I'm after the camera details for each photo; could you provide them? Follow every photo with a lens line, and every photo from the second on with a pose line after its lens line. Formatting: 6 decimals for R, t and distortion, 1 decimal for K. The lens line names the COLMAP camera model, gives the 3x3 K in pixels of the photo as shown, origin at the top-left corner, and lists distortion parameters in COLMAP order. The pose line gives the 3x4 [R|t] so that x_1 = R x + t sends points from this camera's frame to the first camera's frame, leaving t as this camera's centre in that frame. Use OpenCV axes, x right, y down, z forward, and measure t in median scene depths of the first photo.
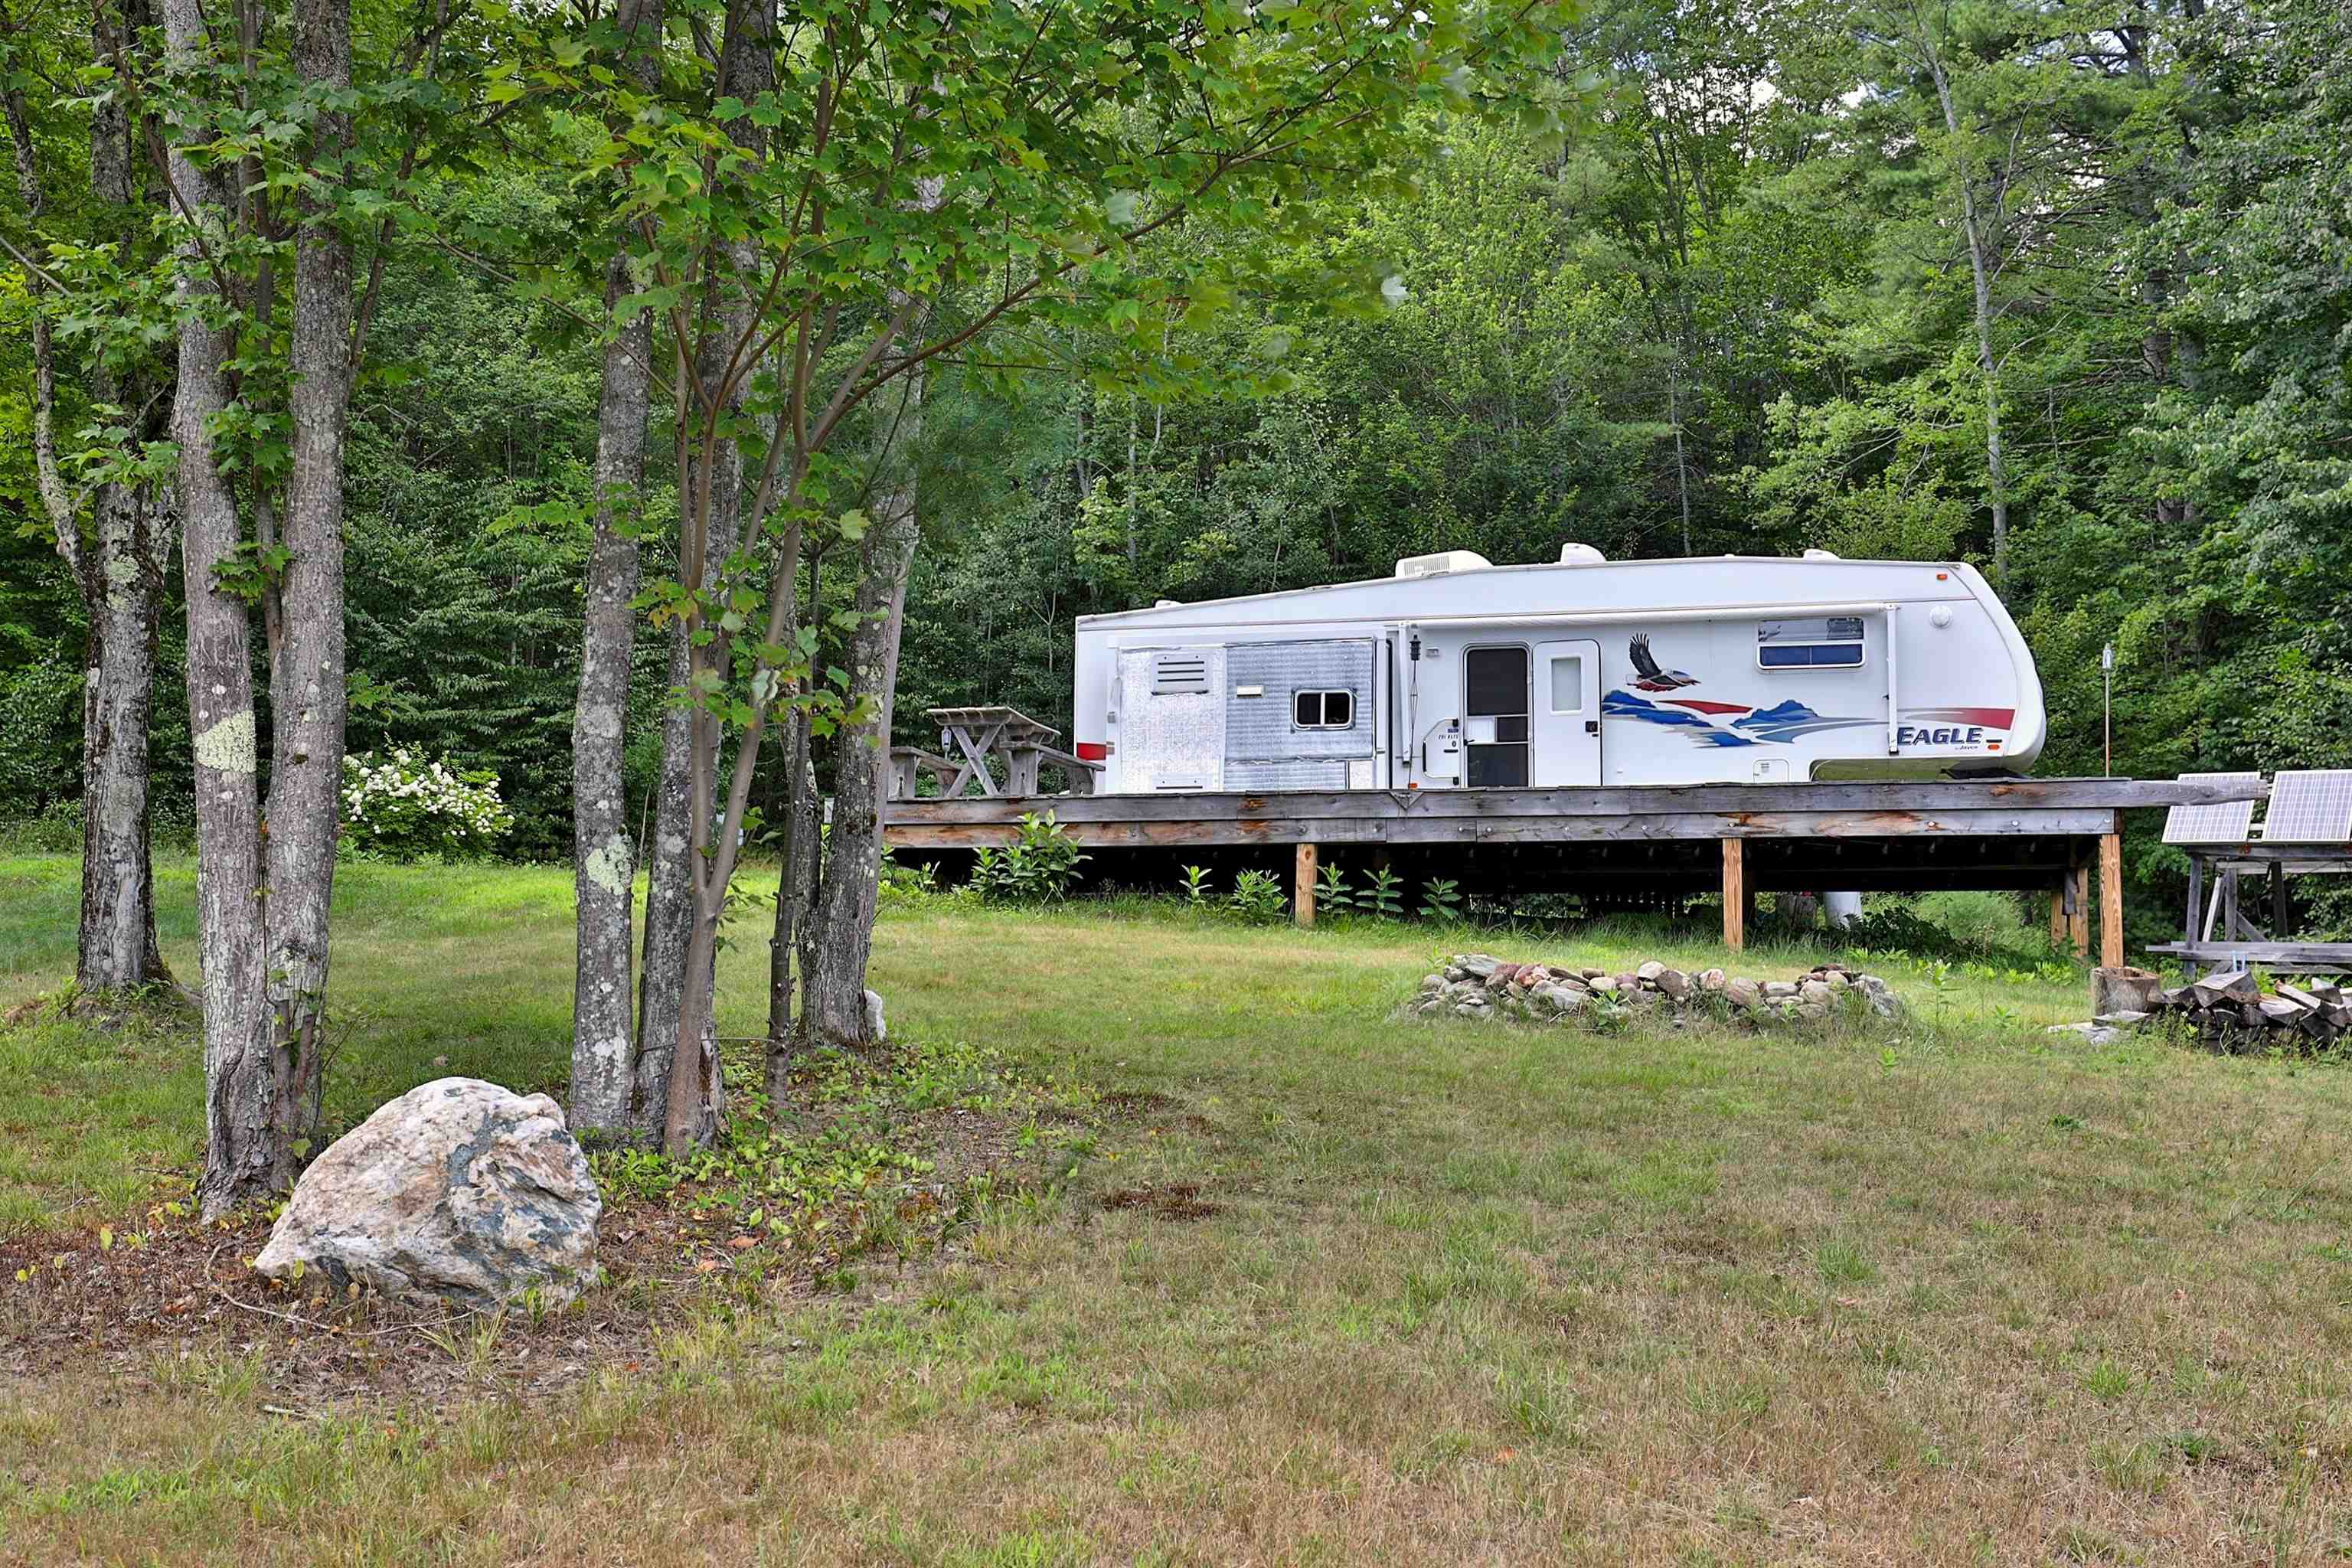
lens RADIAL K [[2807.1, 0, 1176.0], [0, 2807.1, 784.0], [0, 0, 1]] dist [-0.031500, -0.012144]
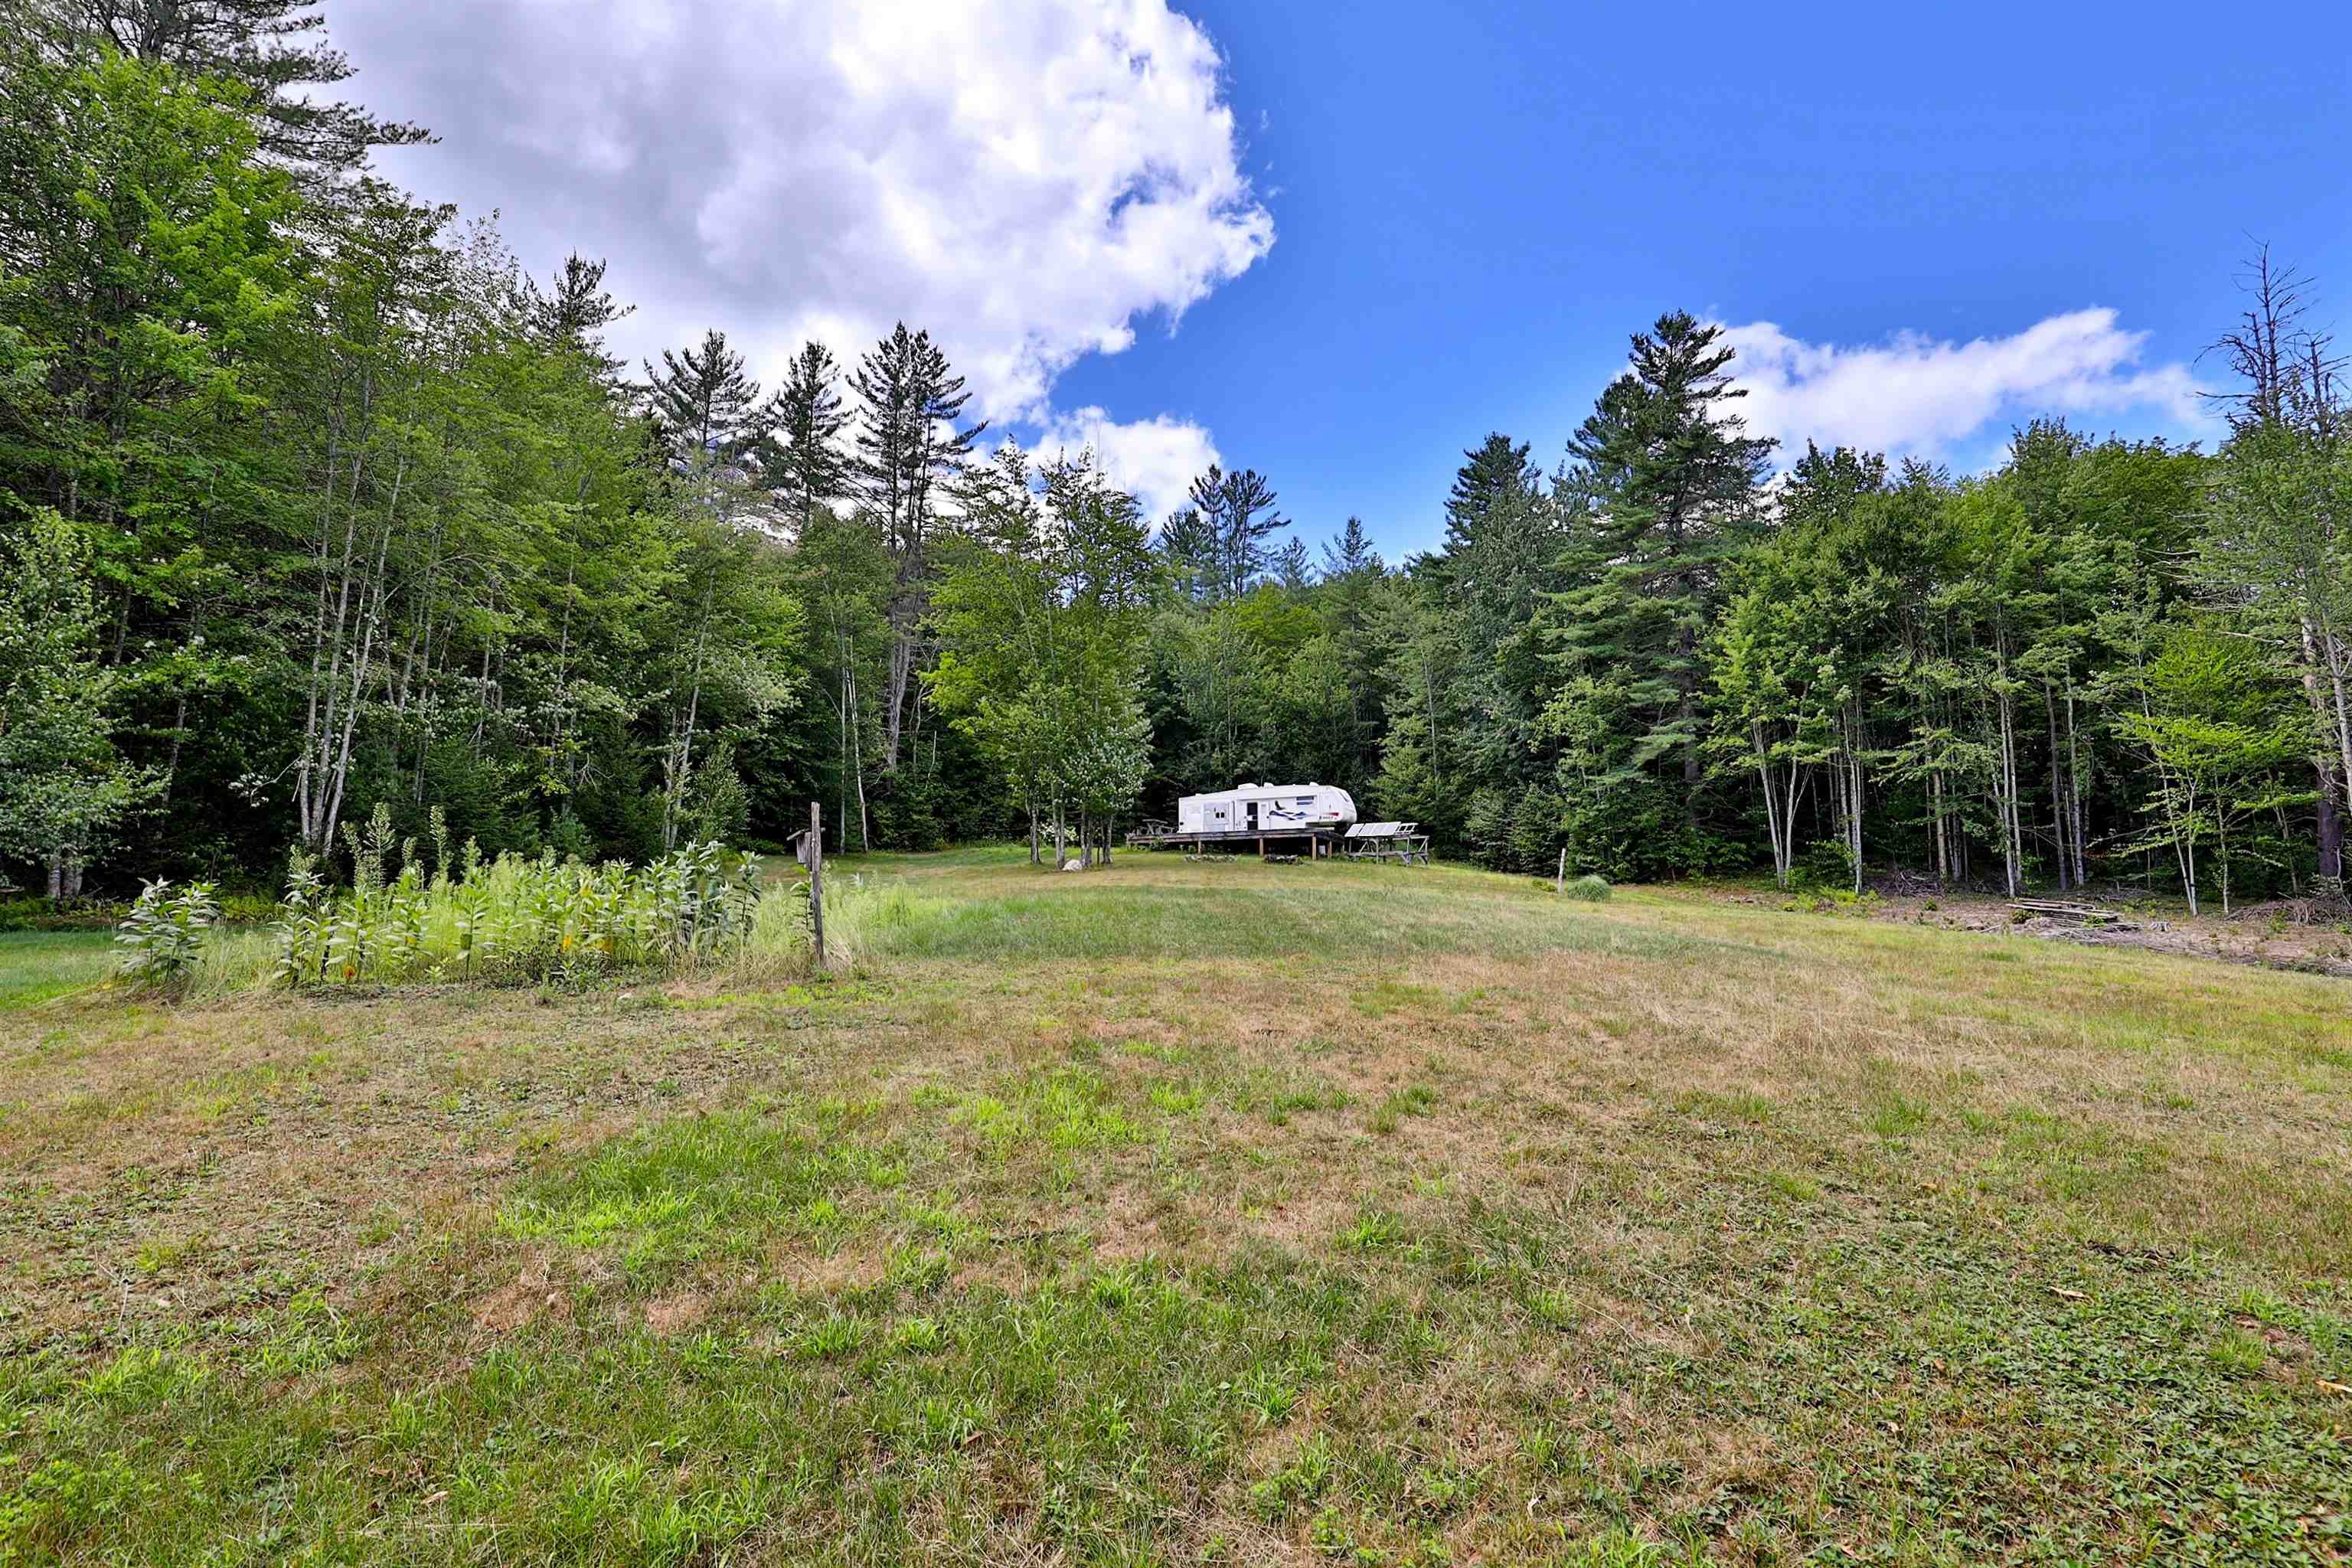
lens RADIAL K [[2040.7, 0, 1176.0], [0, 2040.7, 784.0], [0, 0, 1]] dist [0.005486, 0.001288]
pose [[0.981560, -0.032152, -0.188431, 0.726639], [0.032696, 0.999465, -0.000222, -0.090638], [0.188338, -0.005944, 0.982086, -2.954160]]
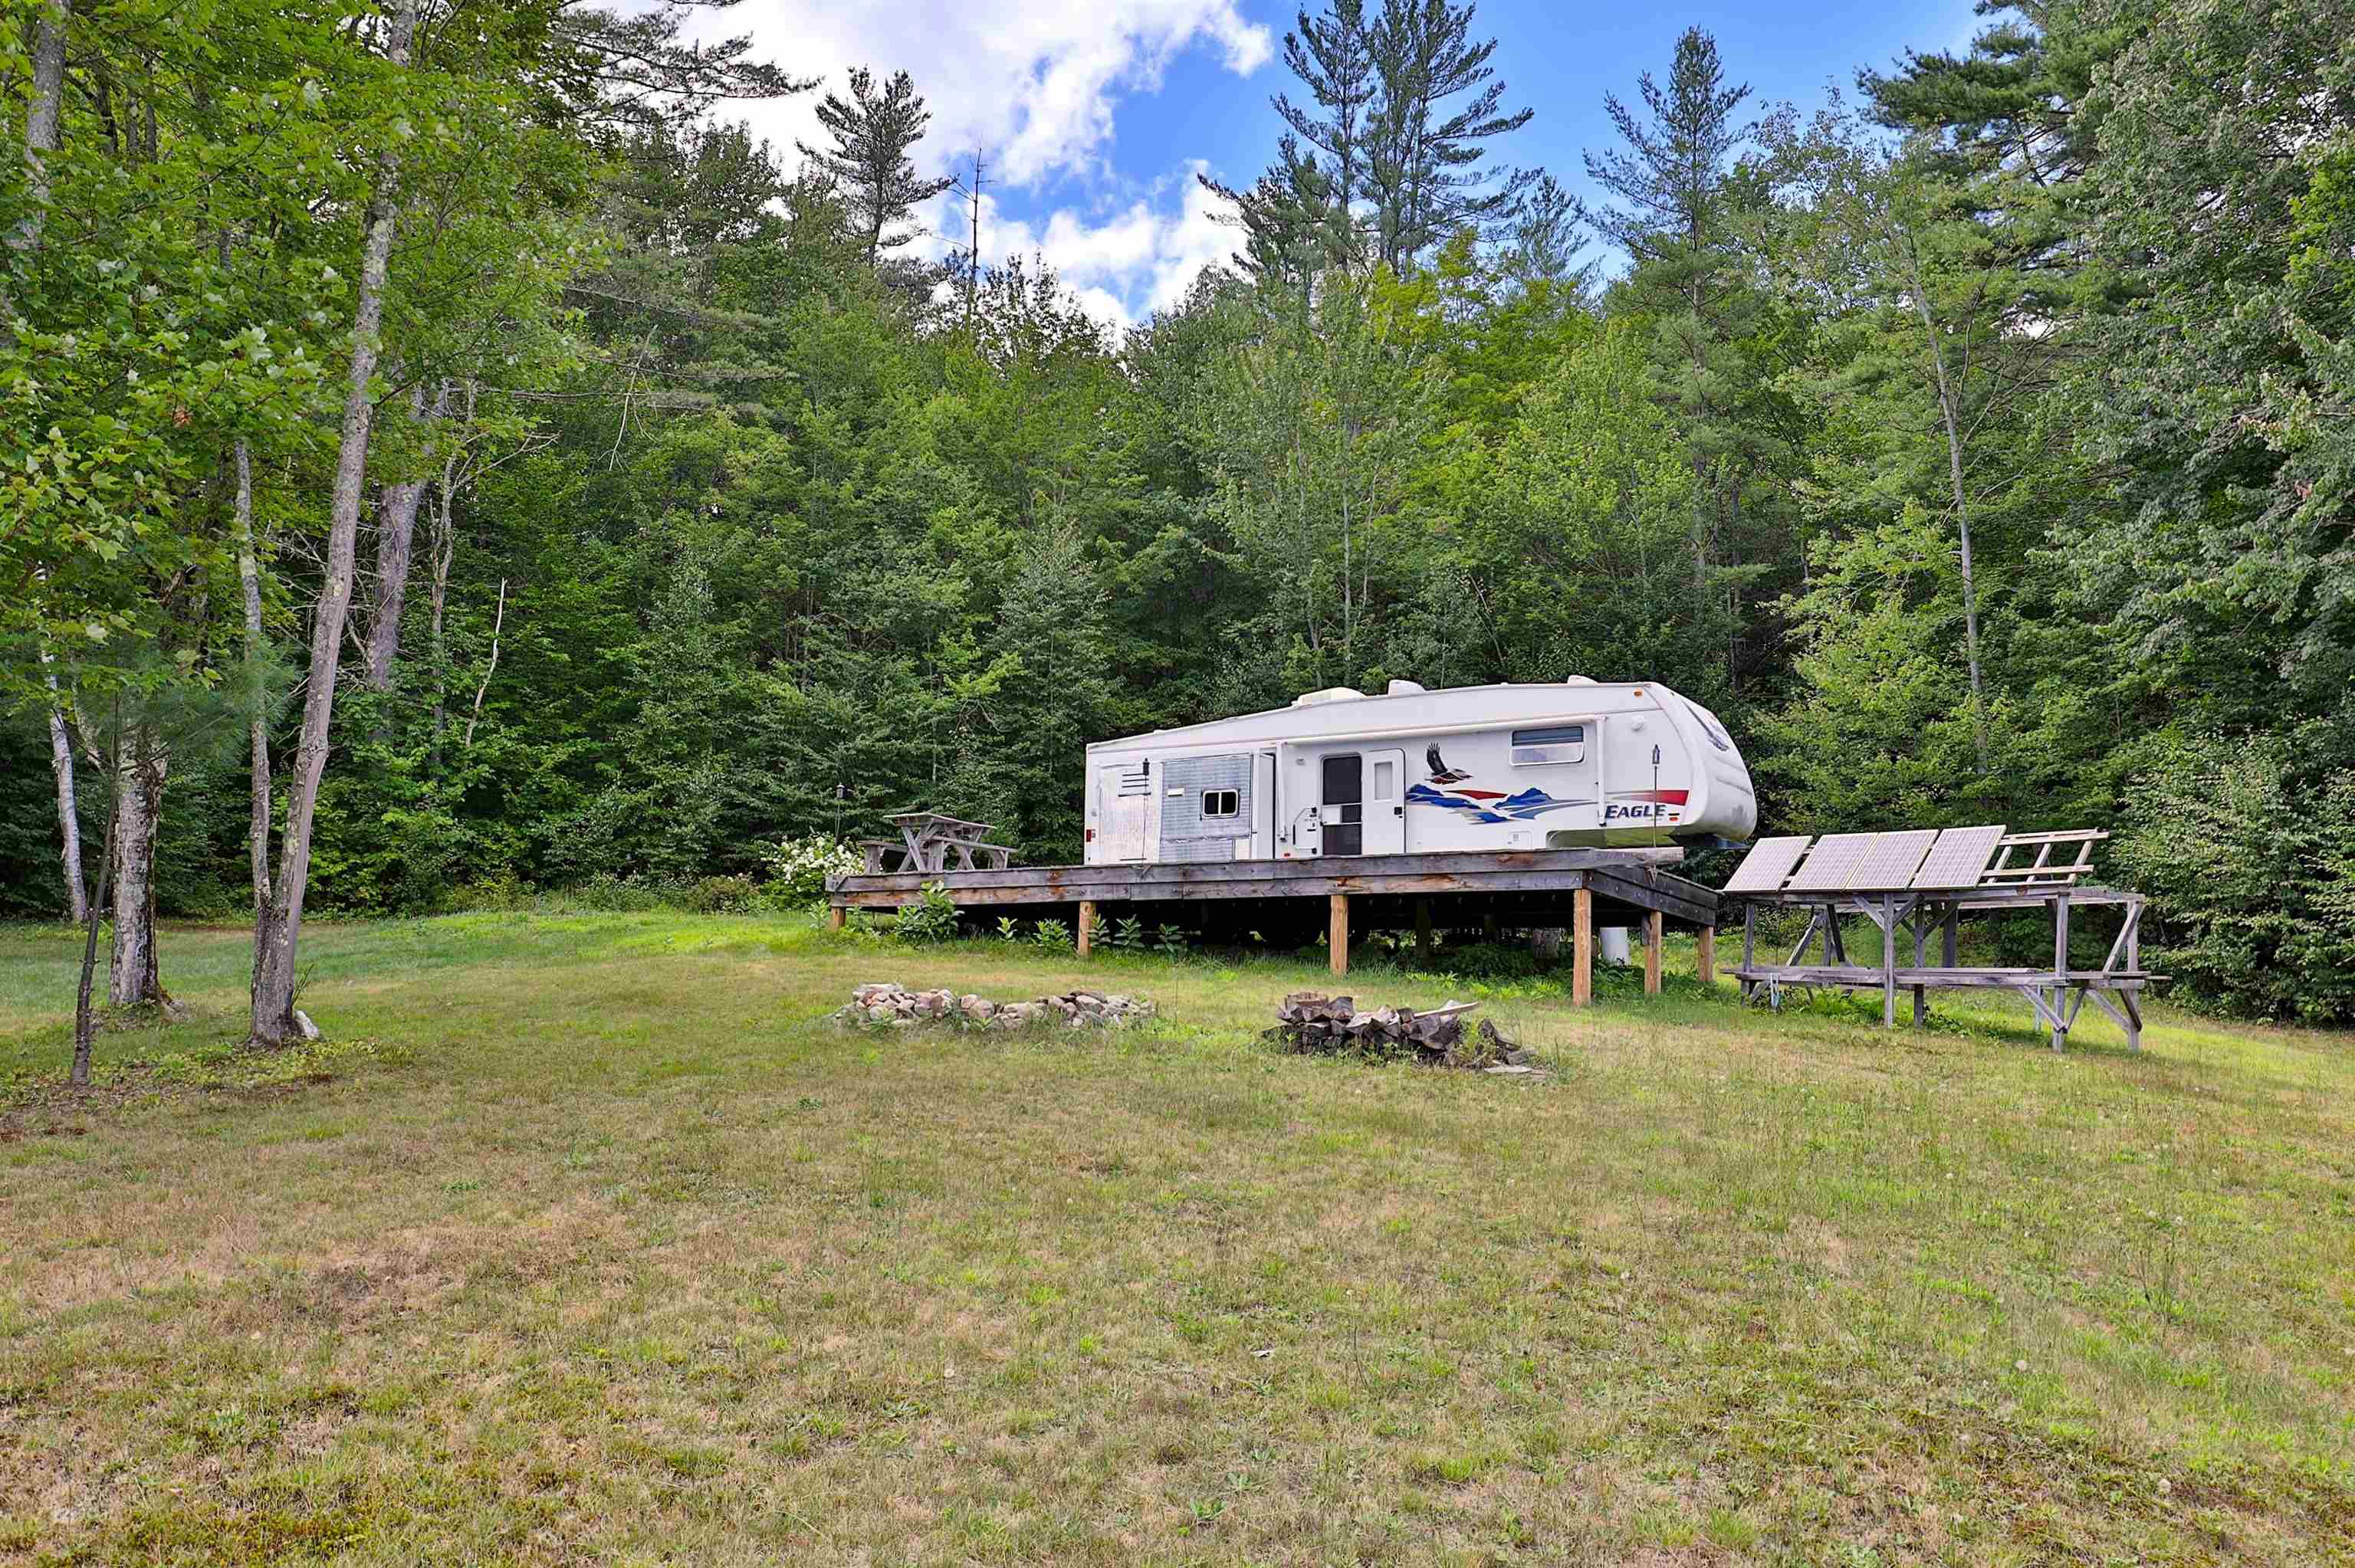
lens RADIAL K [[2043.0, 0, 1177.5], [0, 2043.0, 784.0], [0, 0, 1]] dist [0.005486, 0.001288]
pose [[0.948844, -0.030728, -0.314247, 0.365324], [0.023164, 0.999346, -0.027776, -0.008011], [0.314895, 0.019076, 0.948935, -0.005974]]
